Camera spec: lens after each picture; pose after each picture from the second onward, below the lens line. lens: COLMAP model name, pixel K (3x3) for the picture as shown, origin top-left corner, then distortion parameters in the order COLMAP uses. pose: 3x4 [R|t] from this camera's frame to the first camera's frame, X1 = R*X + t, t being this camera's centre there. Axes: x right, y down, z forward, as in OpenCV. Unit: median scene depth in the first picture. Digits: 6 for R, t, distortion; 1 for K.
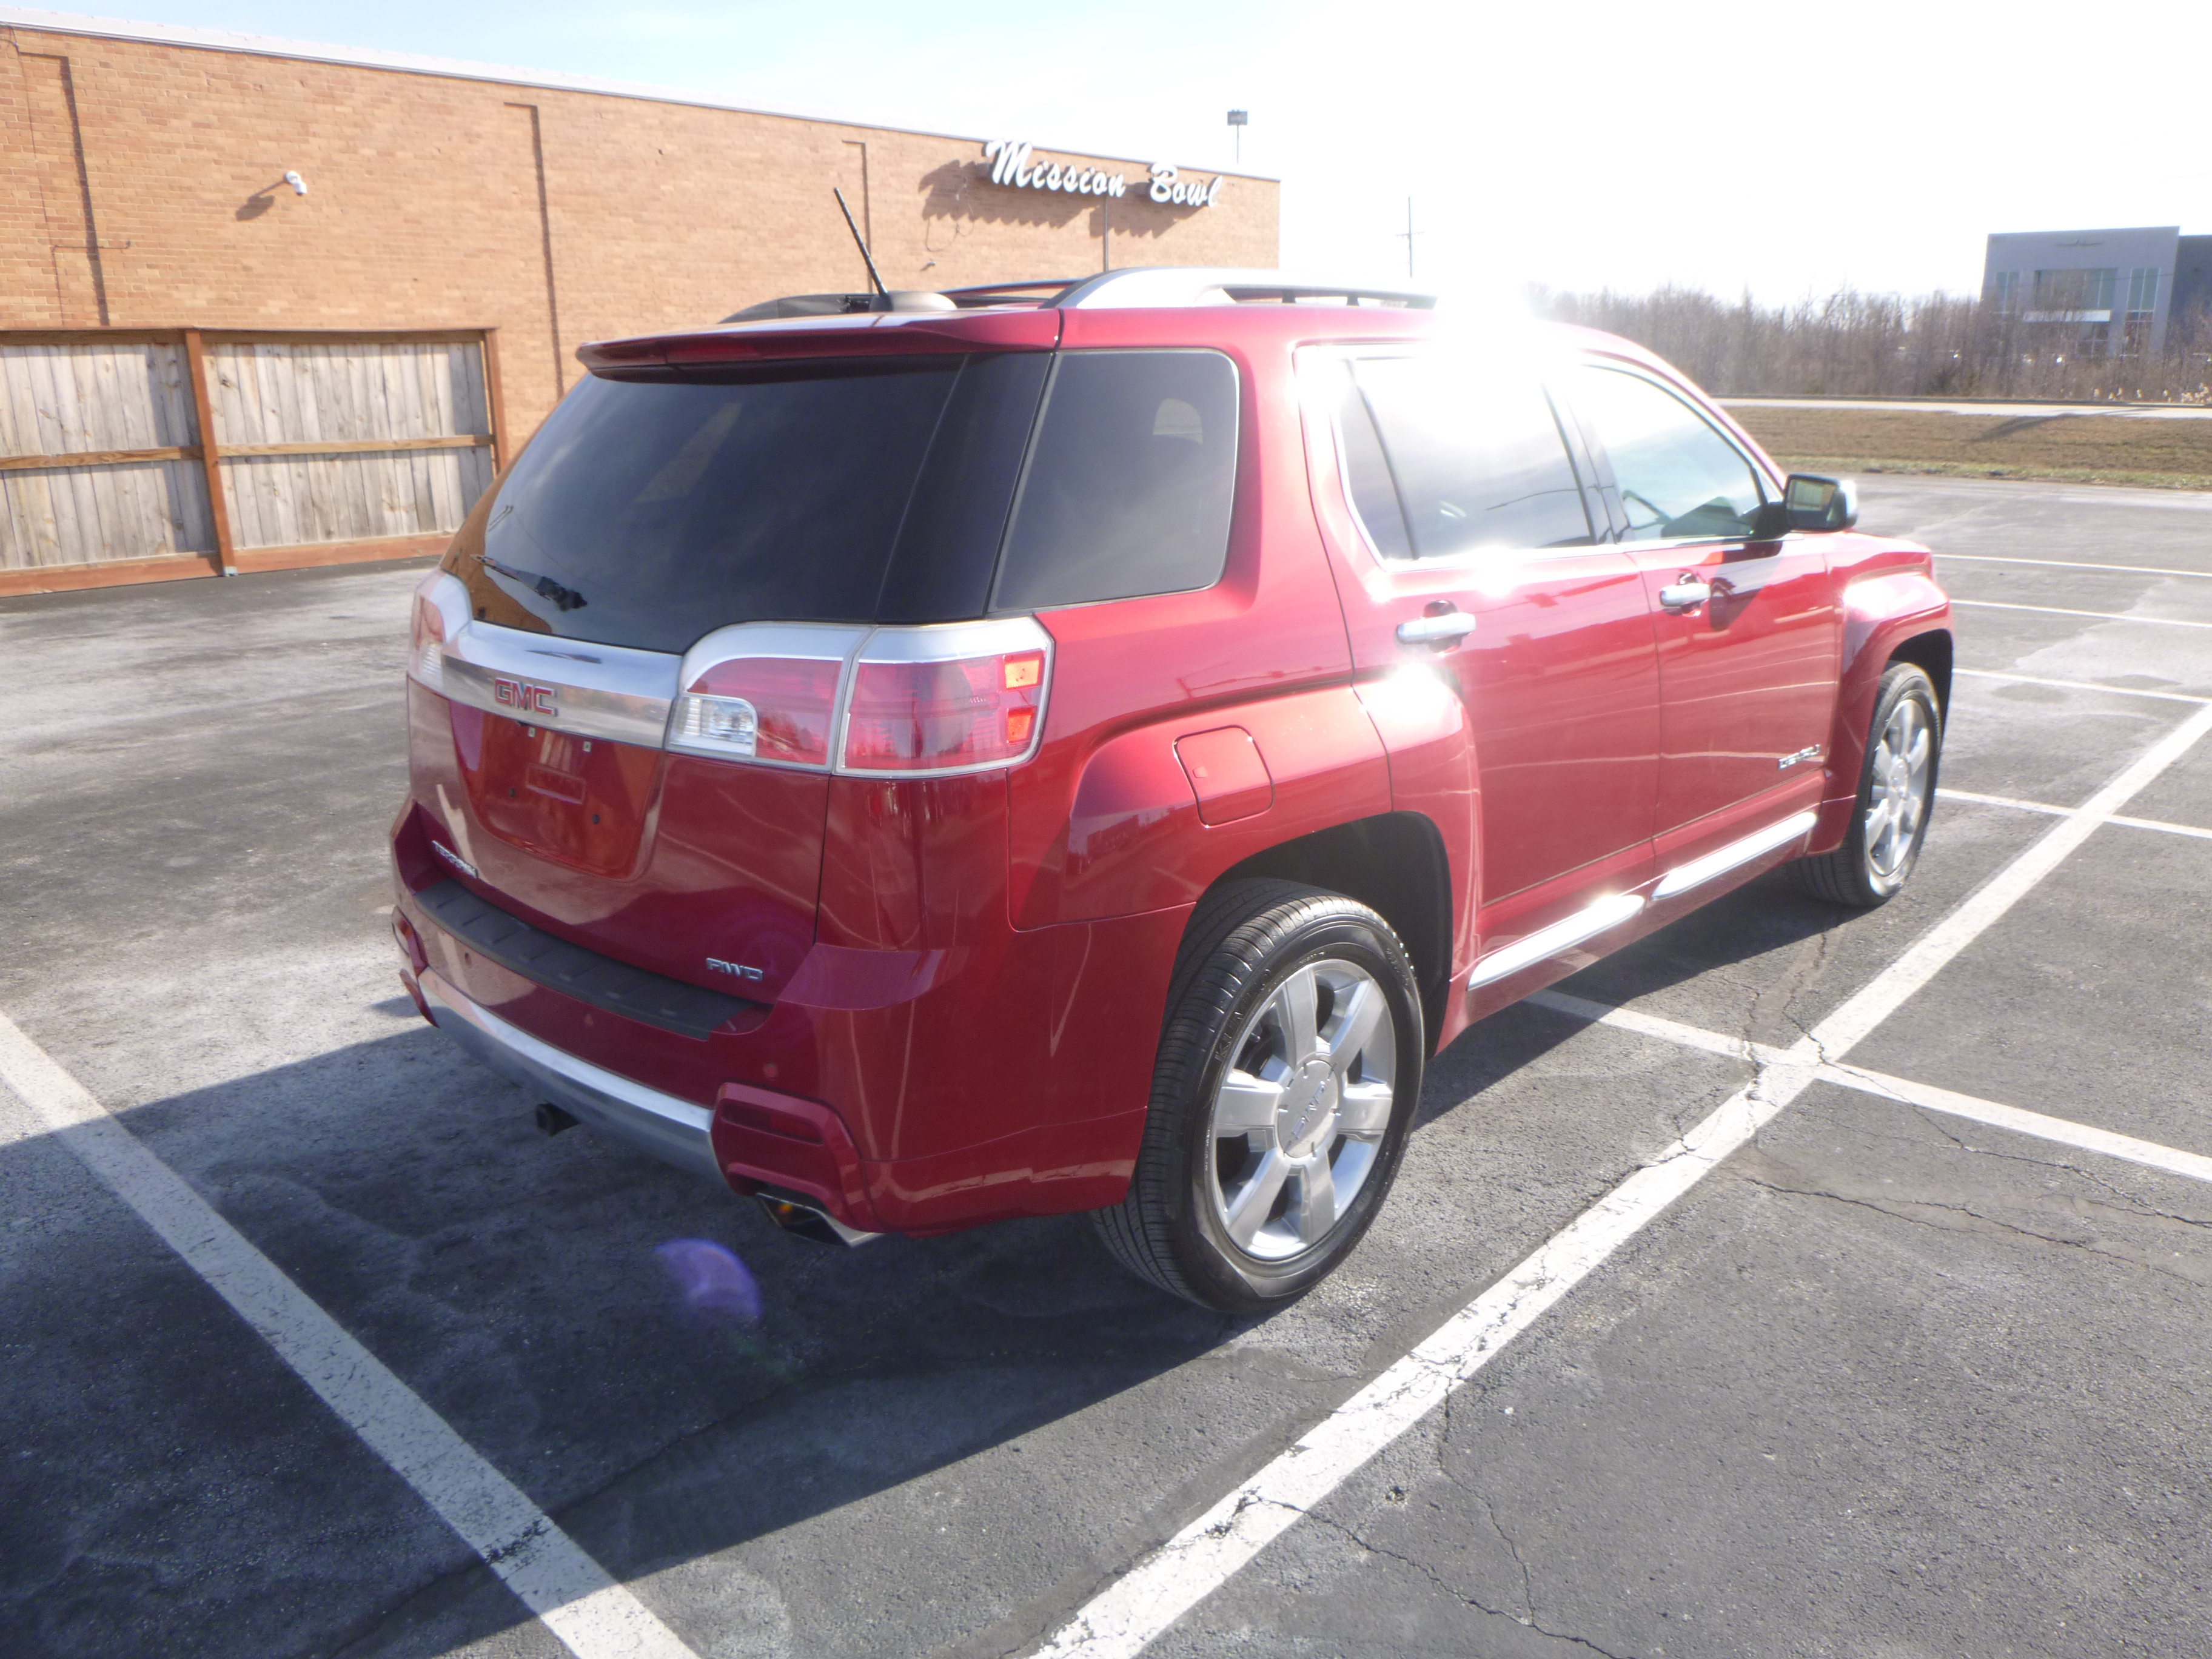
lens RADIAL K [[1611.2, 0, 1106.0], [0, 1611.2, 829.5], [0, 0, 1]] dist [-0.030268, 0.007741]
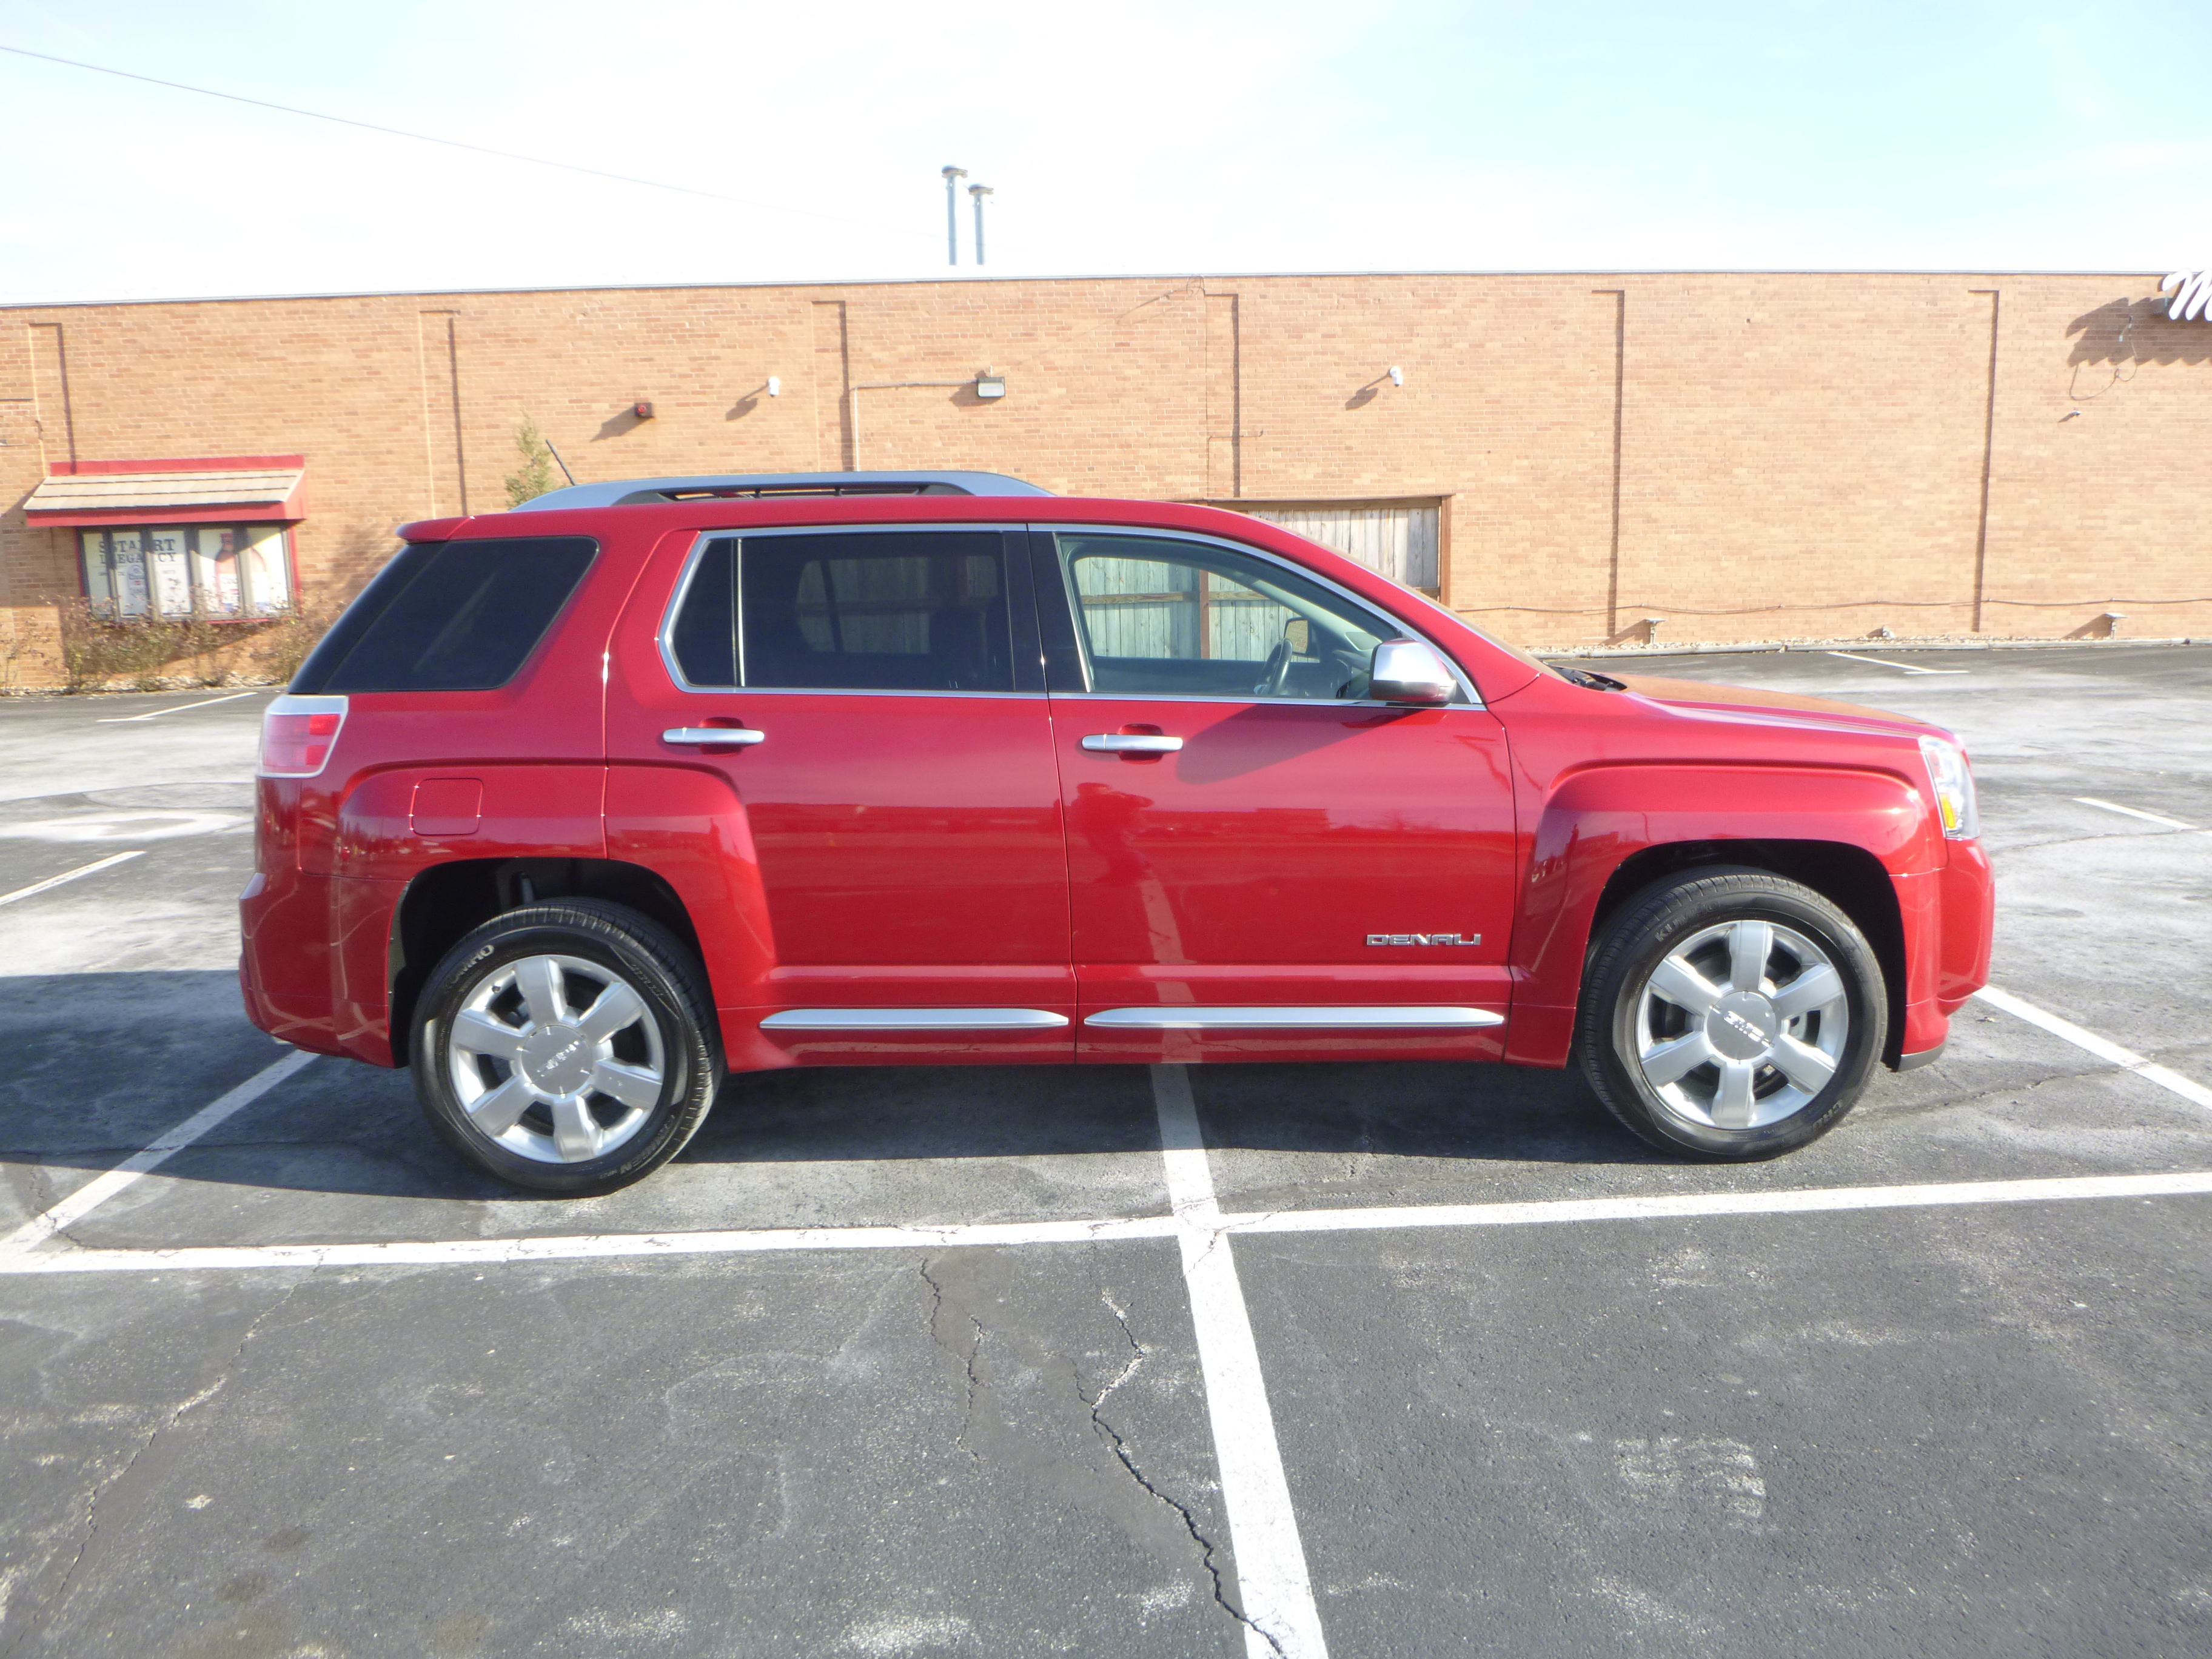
lens RADIAL K [[1626.2, 0, 1147.7], [0, 1626.2, 834.5], [0, 0, 1]] dist [-0.028977, -0.004515]
pose [[0.711579, 0.122188, -0.691900, 0.299663], [-0.185008, 0.982594, -0.016746, -0.018979], [0.677811, 0.139923, 0.721799, 0.061037]]
